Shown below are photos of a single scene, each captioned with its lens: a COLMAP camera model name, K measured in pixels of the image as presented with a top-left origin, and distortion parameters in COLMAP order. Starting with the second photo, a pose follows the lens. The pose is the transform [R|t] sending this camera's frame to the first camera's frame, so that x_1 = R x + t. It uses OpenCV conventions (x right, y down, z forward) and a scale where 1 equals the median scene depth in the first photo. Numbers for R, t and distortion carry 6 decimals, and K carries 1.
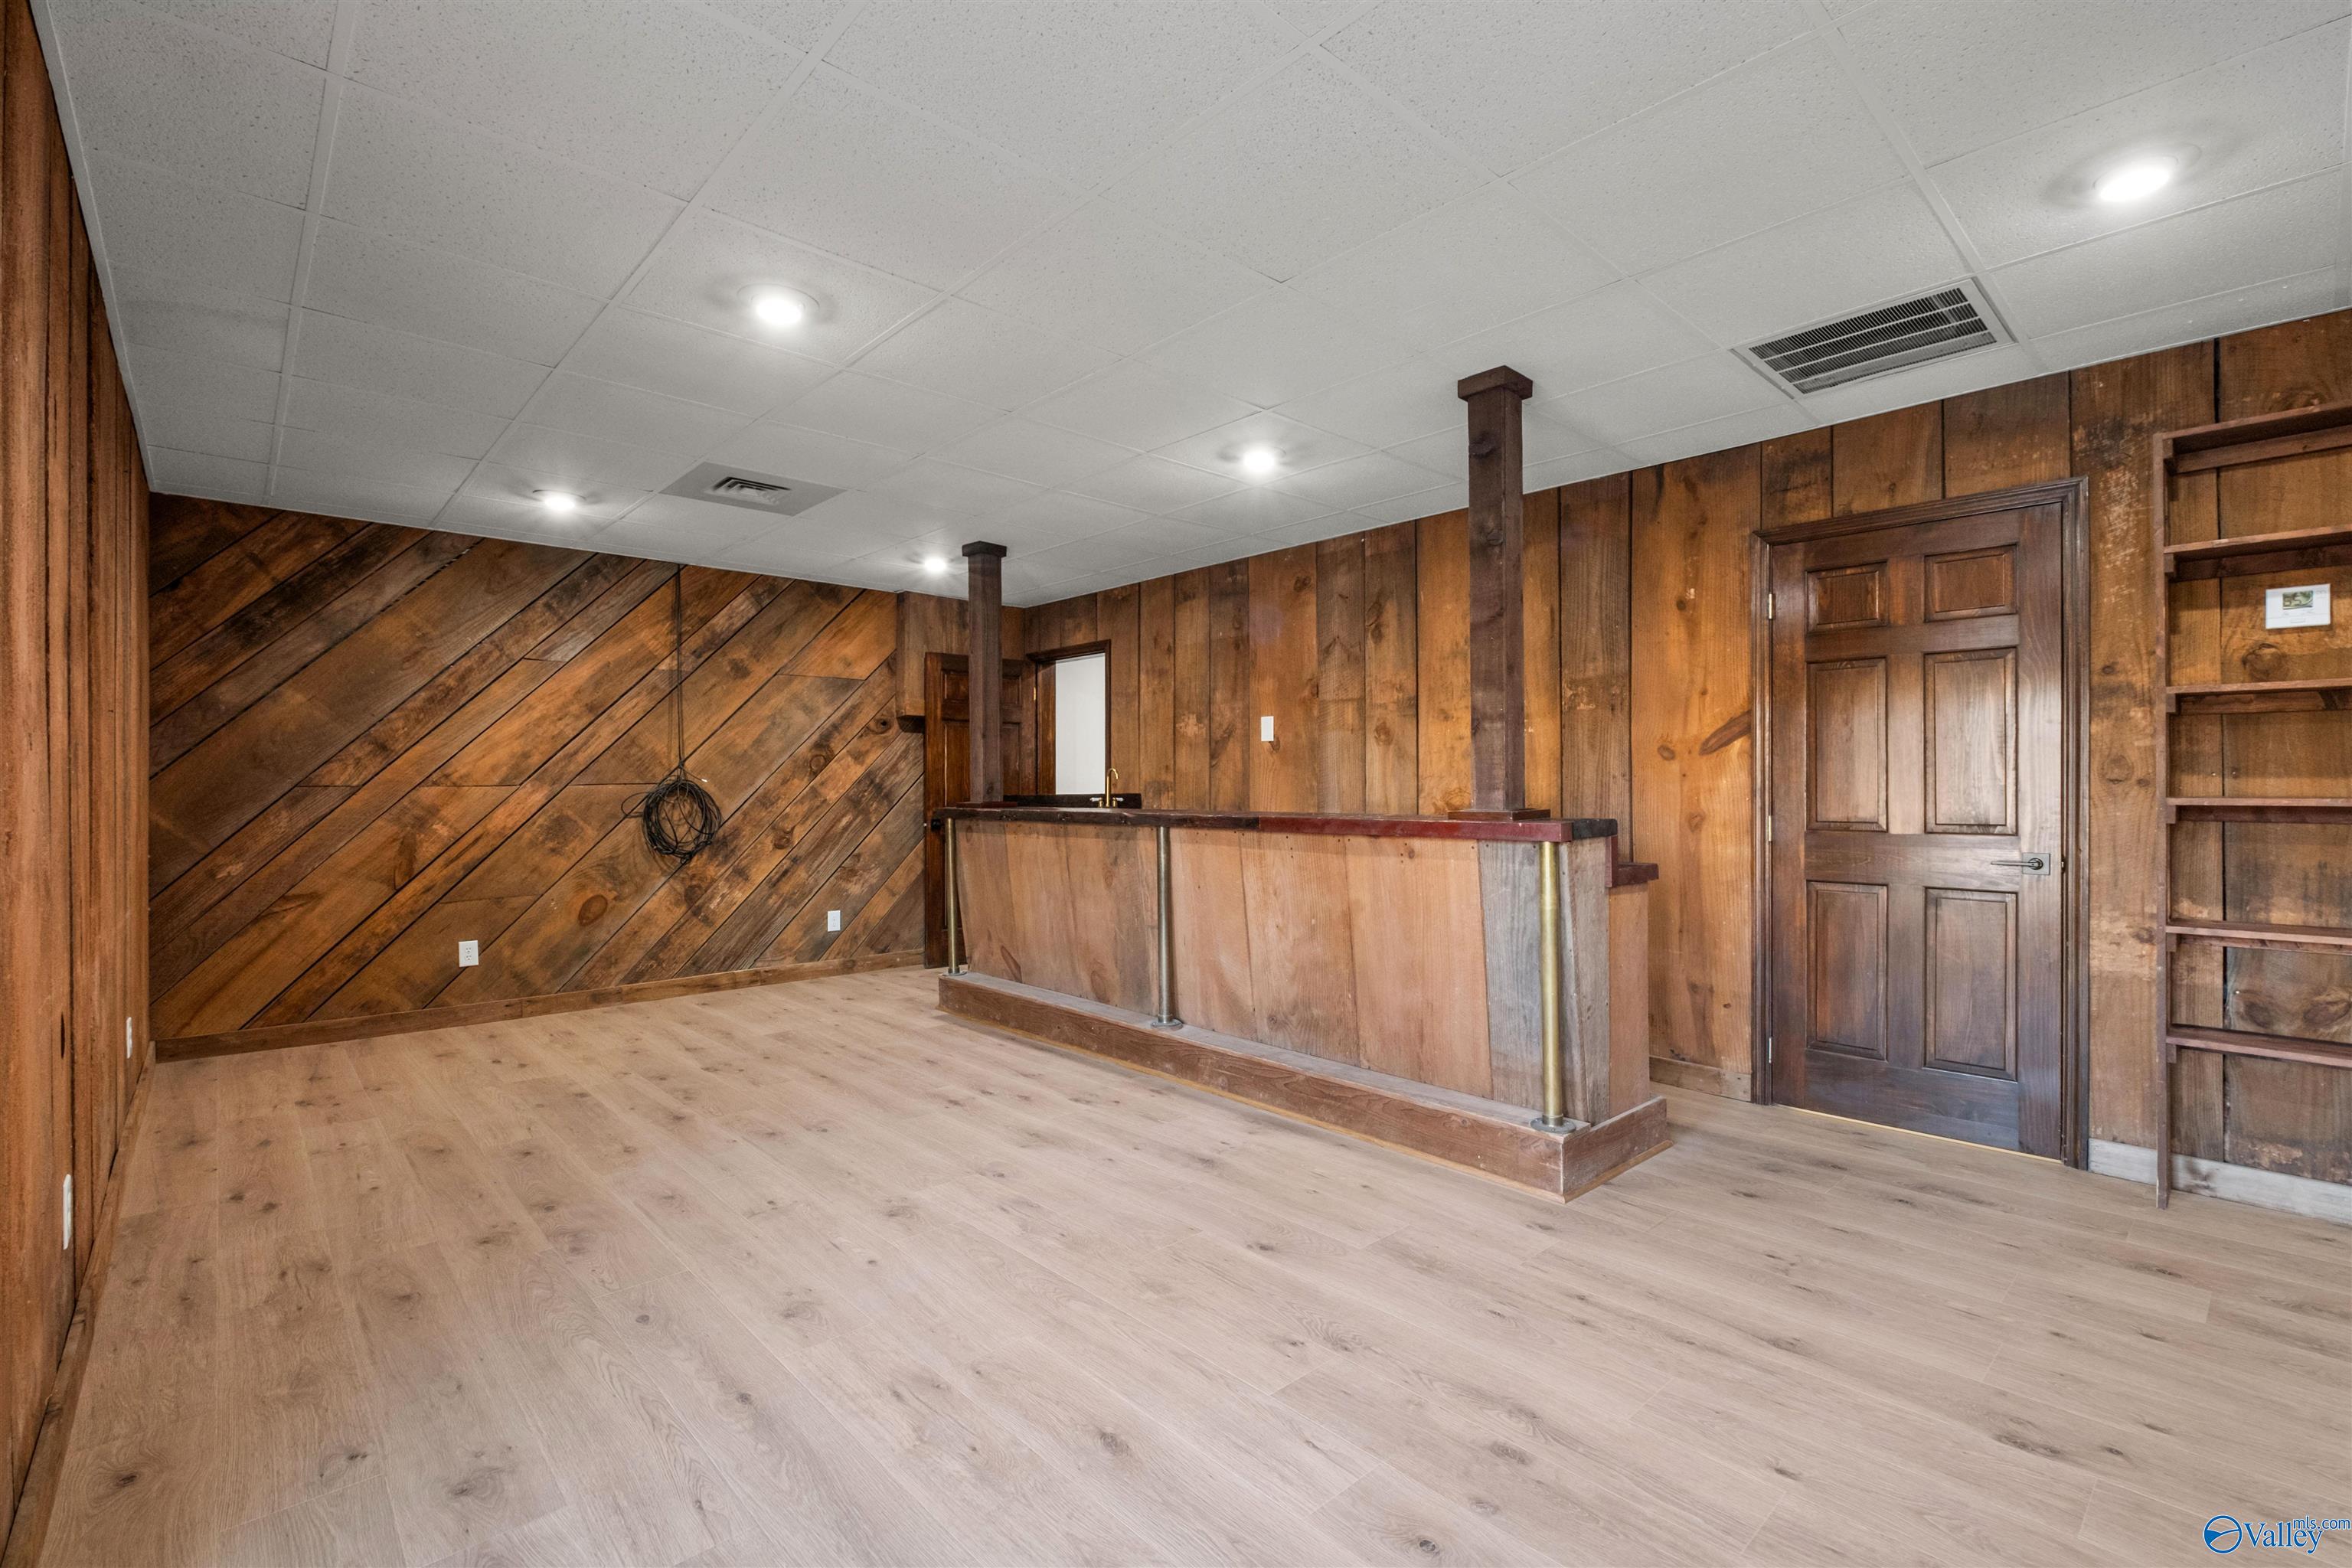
lens RADIAL K [[1047.2, 0, 1180.0], [0, 1047.2, 778.6], [0, 0, 1]] dist [0.001367, -0.000418]
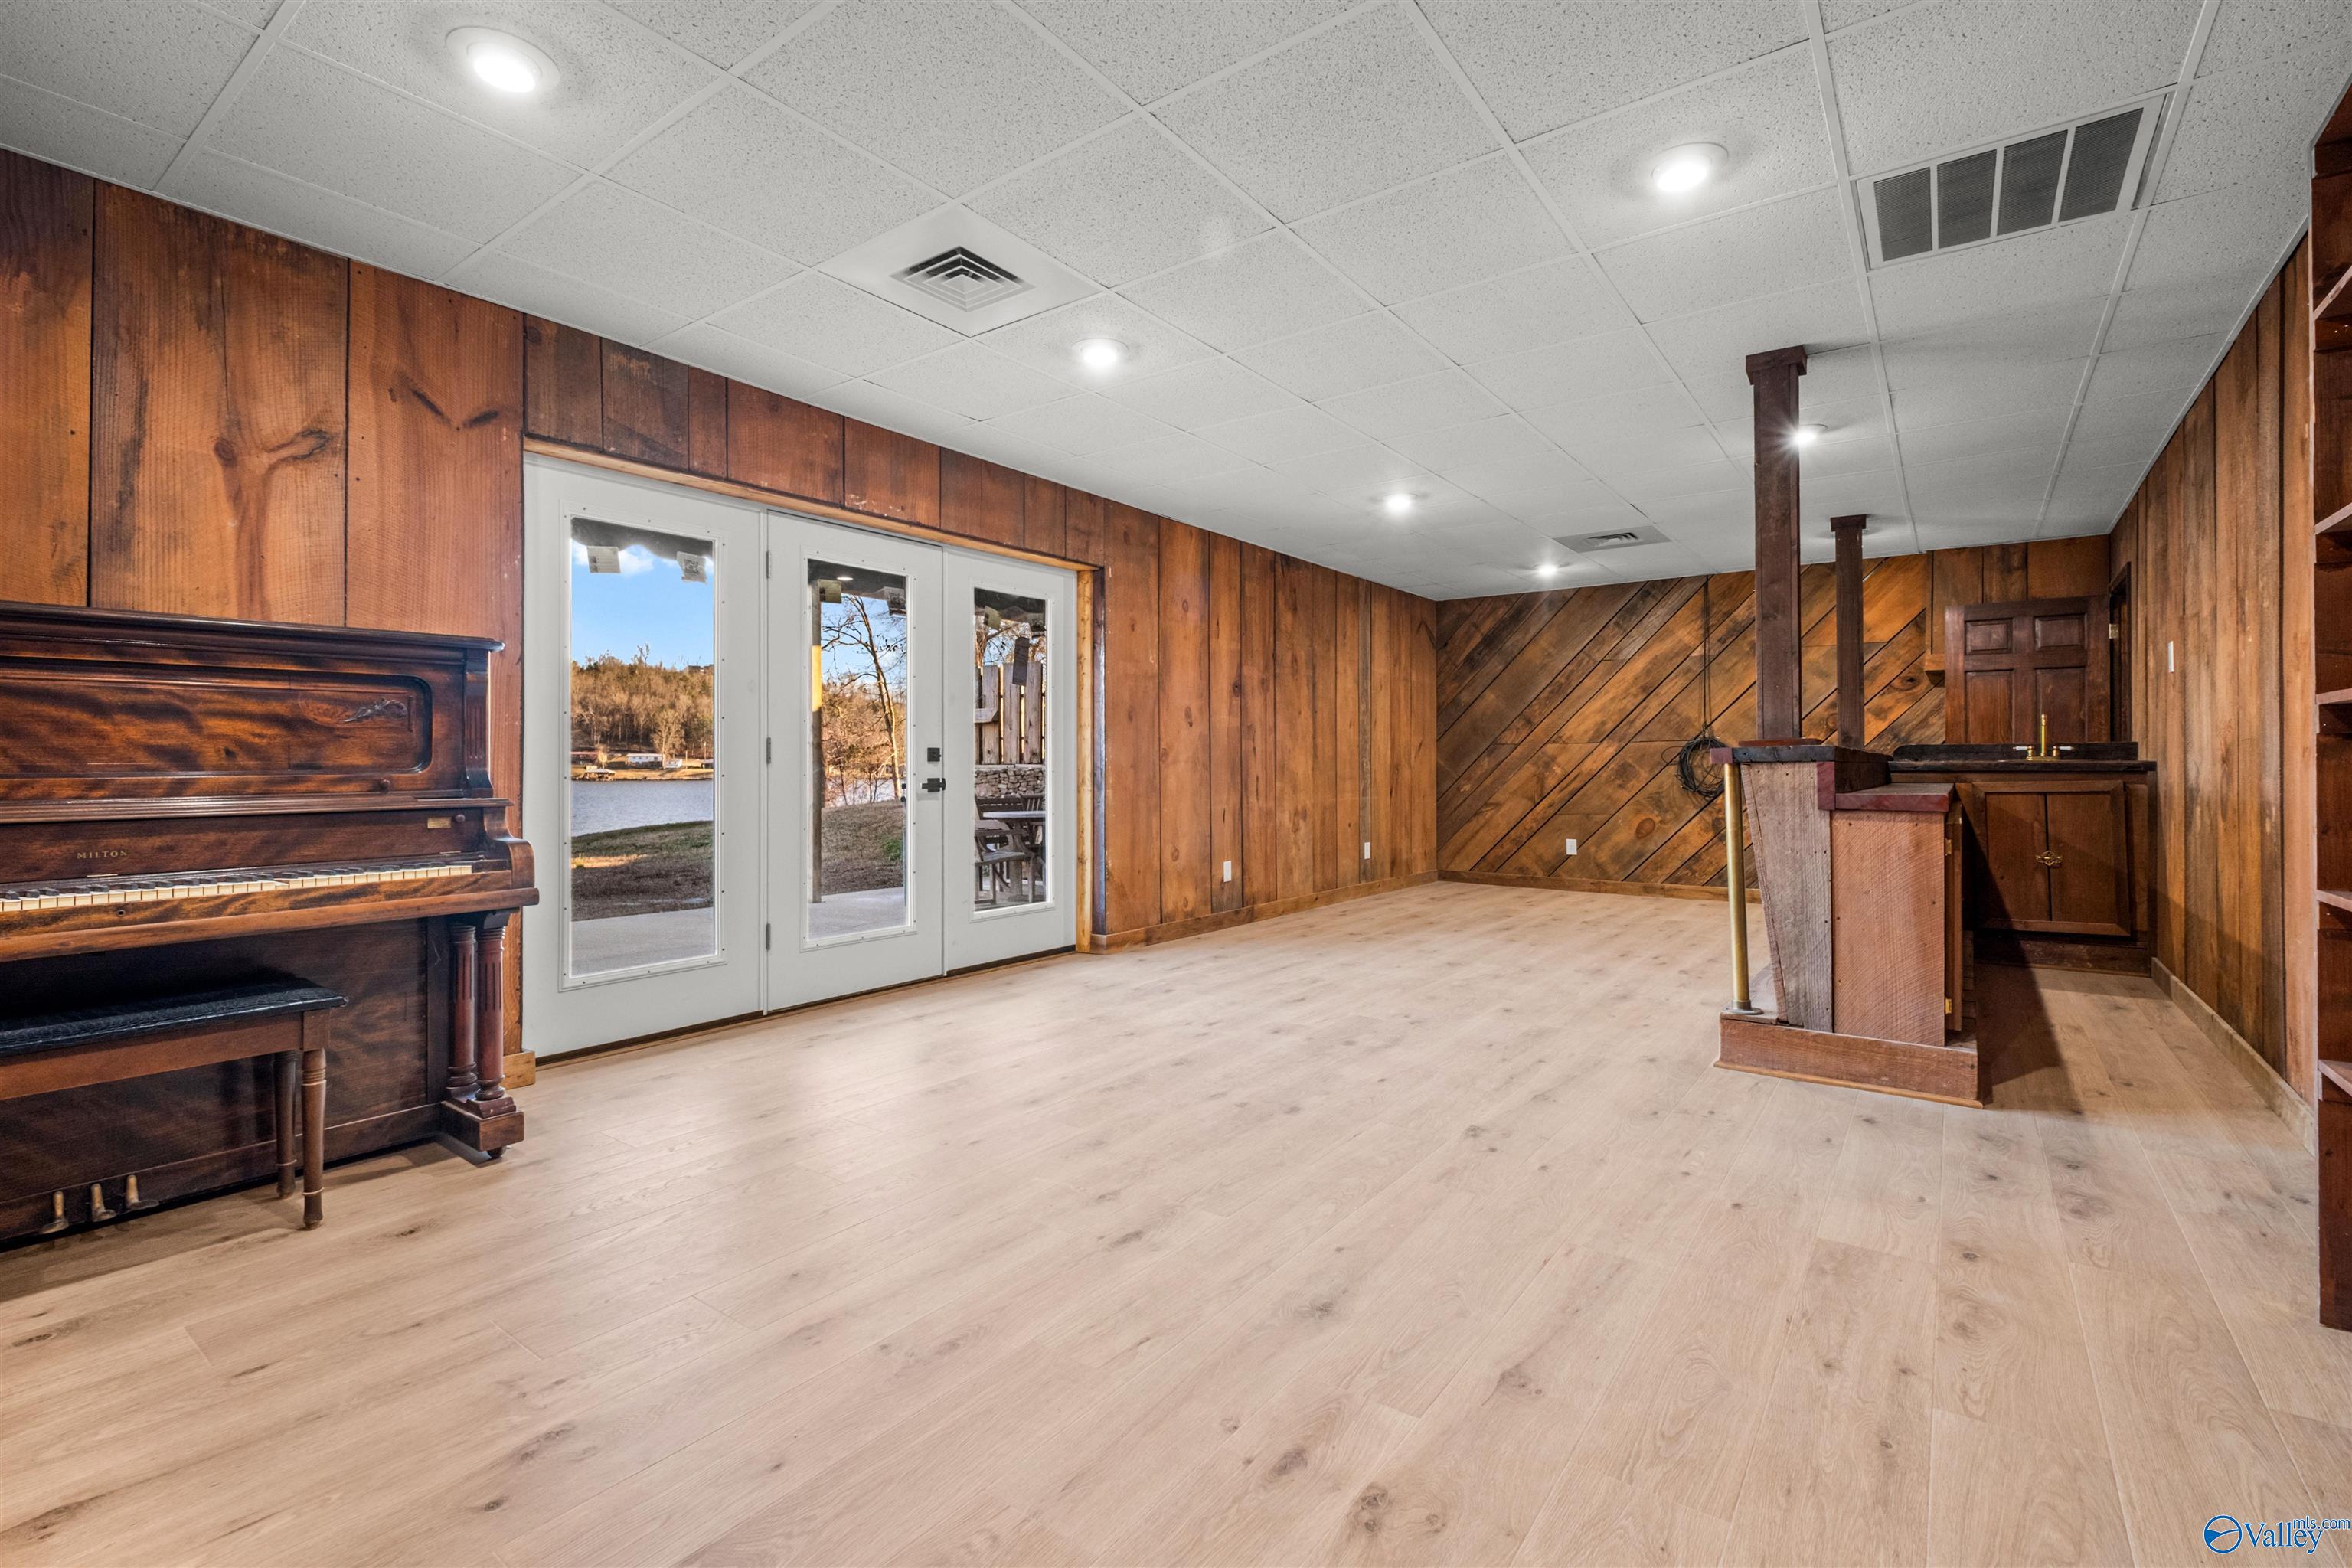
lens RADIAL K [[1047.2, 0, 1180.0], [0, 1047.2, 778.6], [0, 0, 1]] dist [0.001367, -0.000418]
pose [[0.187748, 0.014500, -0.982110, 1.155784], [0.006692, 0.999849, 0.016041, 0.045281], [0.982194, -0.009584, 0.187623, 0.148975]]
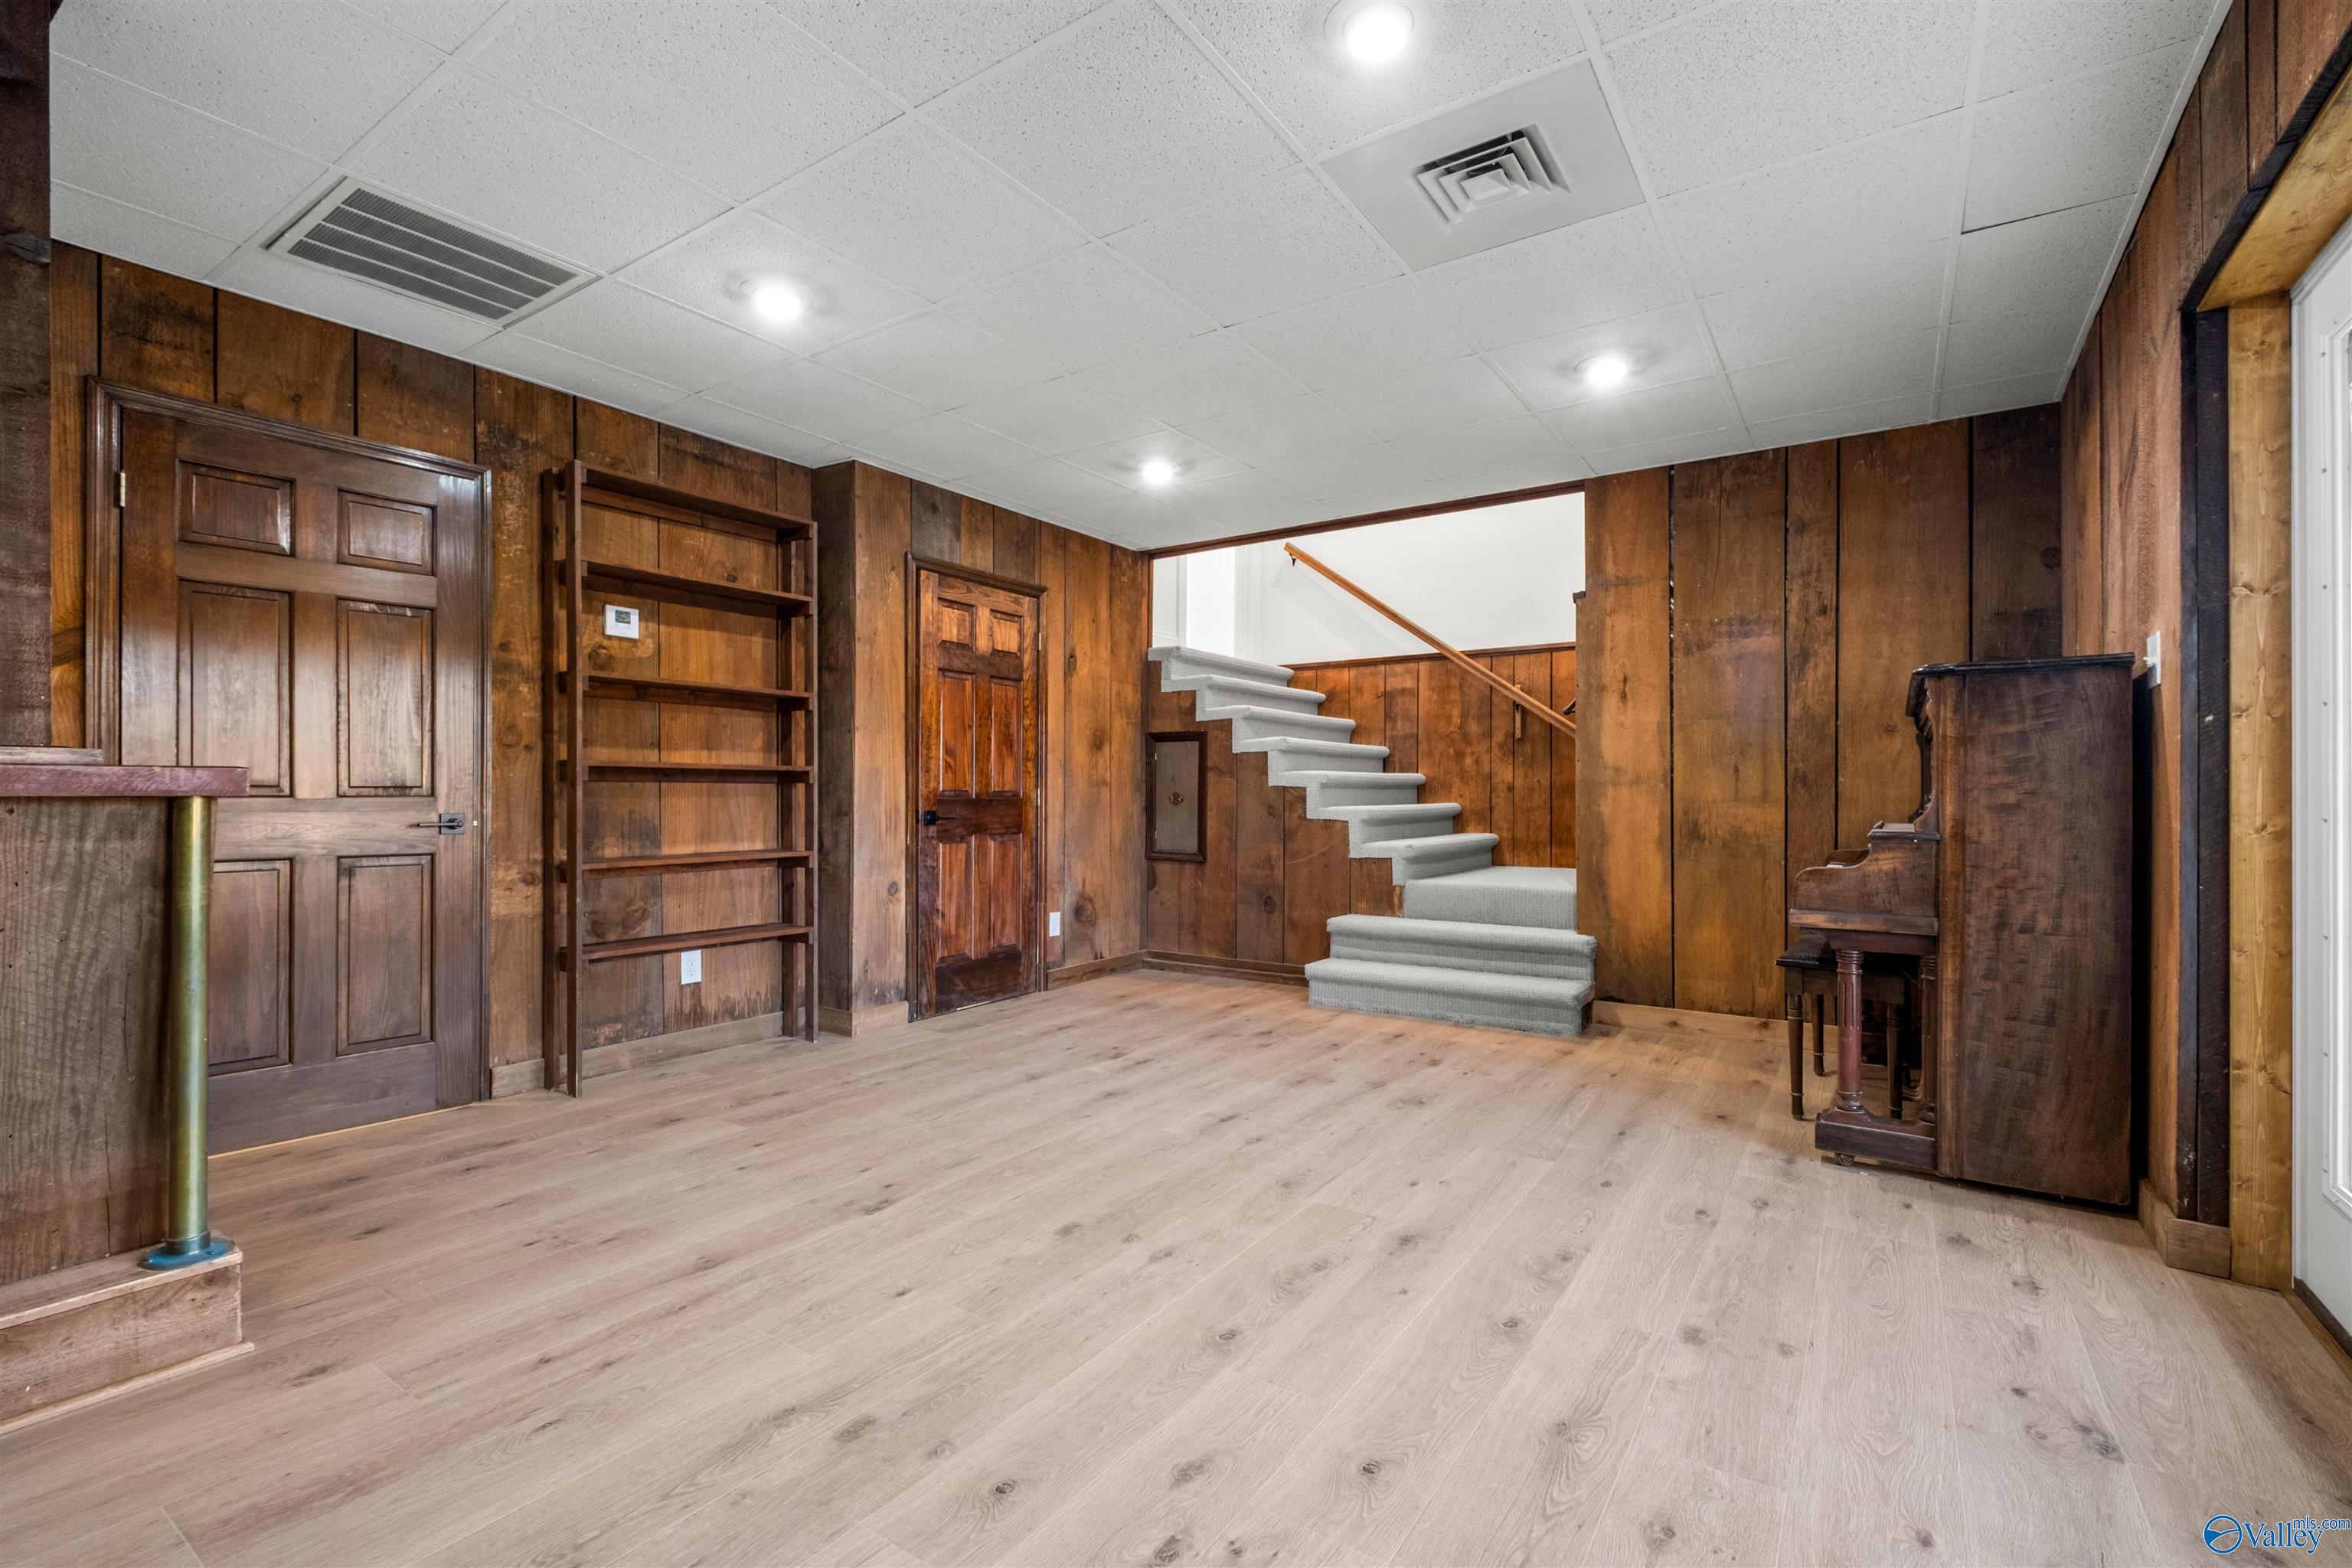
lens RADIAL K [[1039.8, 0, 1186.5], [0, 1039.8, 790.0], [0, 0, 1]] dist [0.000753, 0.000007]
pose [[-0.227597, 0.007107, 0.973730, -0.324084], [-0.005904, 0.999945, -0.008679, 0.048492], [-0.973738, -0.007725, -0.227542, 0.475221]]
